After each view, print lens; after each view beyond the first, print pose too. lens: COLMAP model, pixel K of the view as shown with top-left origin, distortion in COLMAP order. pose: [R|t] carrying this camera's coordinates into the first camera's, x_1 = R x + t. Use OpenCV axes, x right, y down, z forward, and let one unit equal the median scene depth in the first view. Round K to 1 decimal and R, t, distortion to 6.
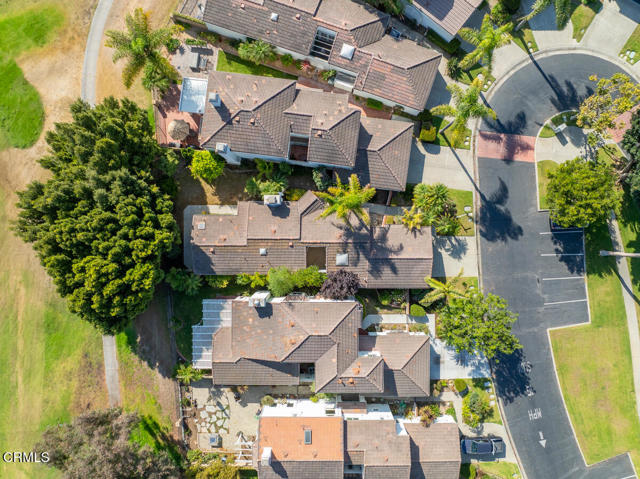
lens RADIAL K [[446.6, 0, 320.0], [0, 446.6, 239.5], [0, 0, 1]] dist [-0.032902, 0.000091]
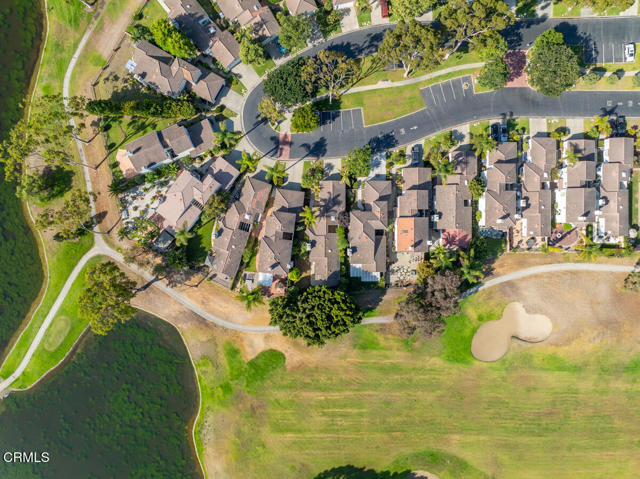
lens RADIAL K [[446.6, 0, 320.0], [0, 446.6, 239.5], [0, 0, 1]] dist [-0.032902, 0.000091]
pose [[-0.004256, -0.999412, -0.034013, 0.016286], [0.999829, -0.003641, -0.018122, 0.015718], [0.017987, -0.034084, 0.999257, -1.398896]]
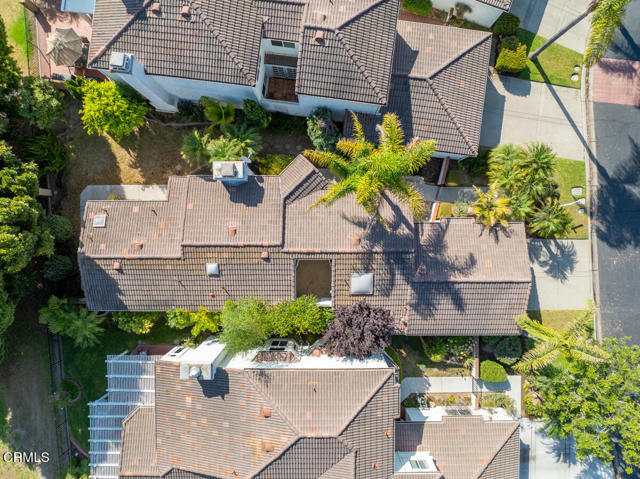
lens RADIAL K [[446.6, 0, 320.0], [0, 446.6, 239.5], [0, 0, 1]] dist [-0.032902, 0.000091]
pose [[0.999998, -0.000649, 0.001752, -0.001368], [0.000649, 1.000000, -0.000205, -0.007811], [-0.001751, 0.000206, 0.999998, 0.460367]]
